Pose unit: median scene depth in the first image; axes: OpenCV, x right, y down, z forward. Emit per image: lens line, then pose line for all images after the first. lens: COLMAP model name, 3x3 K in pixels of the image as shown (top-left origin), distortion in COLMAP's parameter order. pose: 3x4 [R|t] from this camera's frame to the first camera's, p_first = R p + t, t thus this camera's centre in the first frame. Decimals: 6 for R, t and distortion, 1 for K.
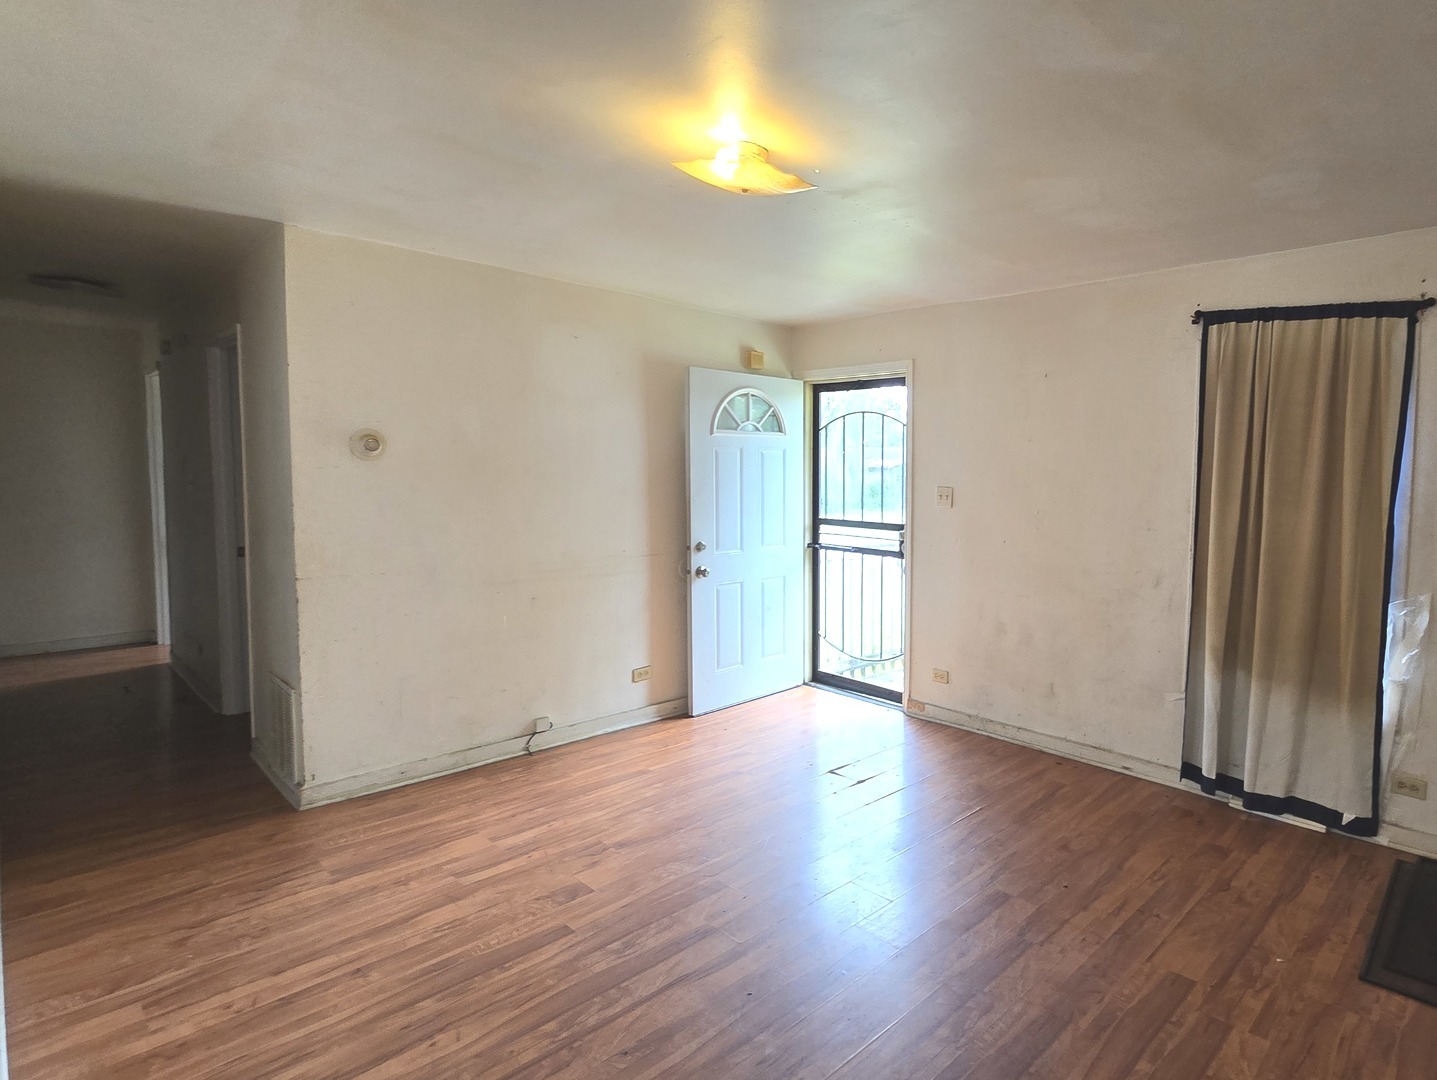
lens RADIAL K [[1019.4, 0, 712.3], [0, 1019.4, 539.3], [0, 0, 1]] dist [0.011321, -0.003650]
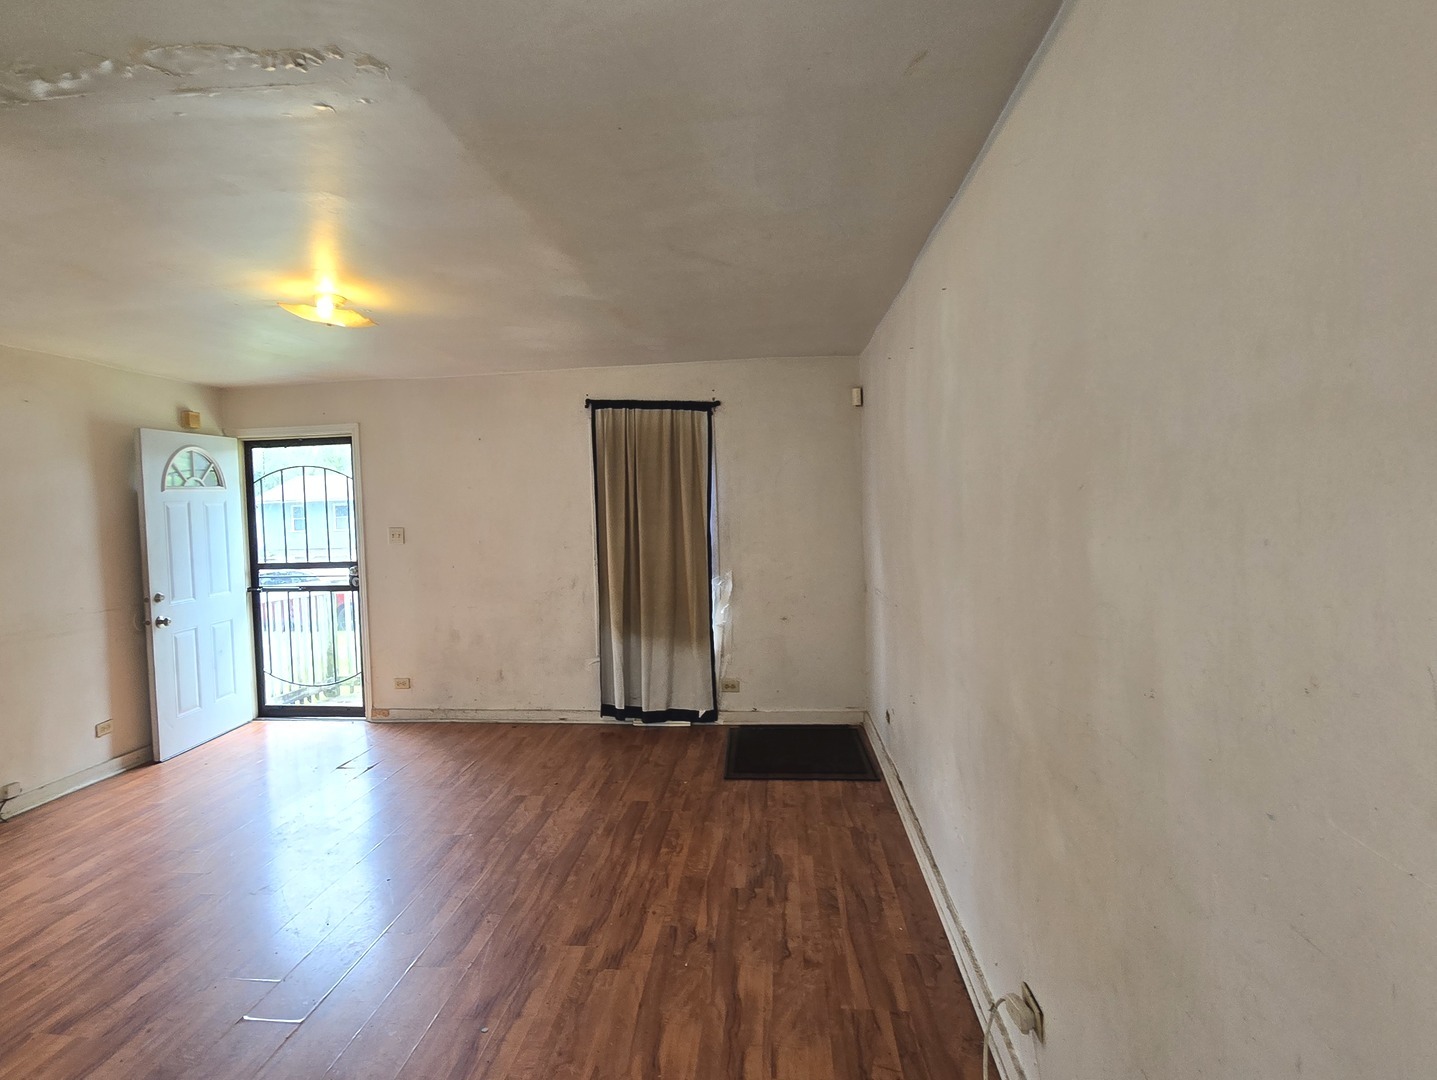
lens RADIAL K [[619.2, 0, 724.9], [0, 619.2, 535.7], [0, 0, 1]] dist [-0.003230, -0.000354]
pose [[0.829072, -0.071519, 0.554549, 0.124087], [0.086978, 0.996209, -0.001557, -0.004972], [-0.552336, 0.049525, 0.832149, 0.143925]]
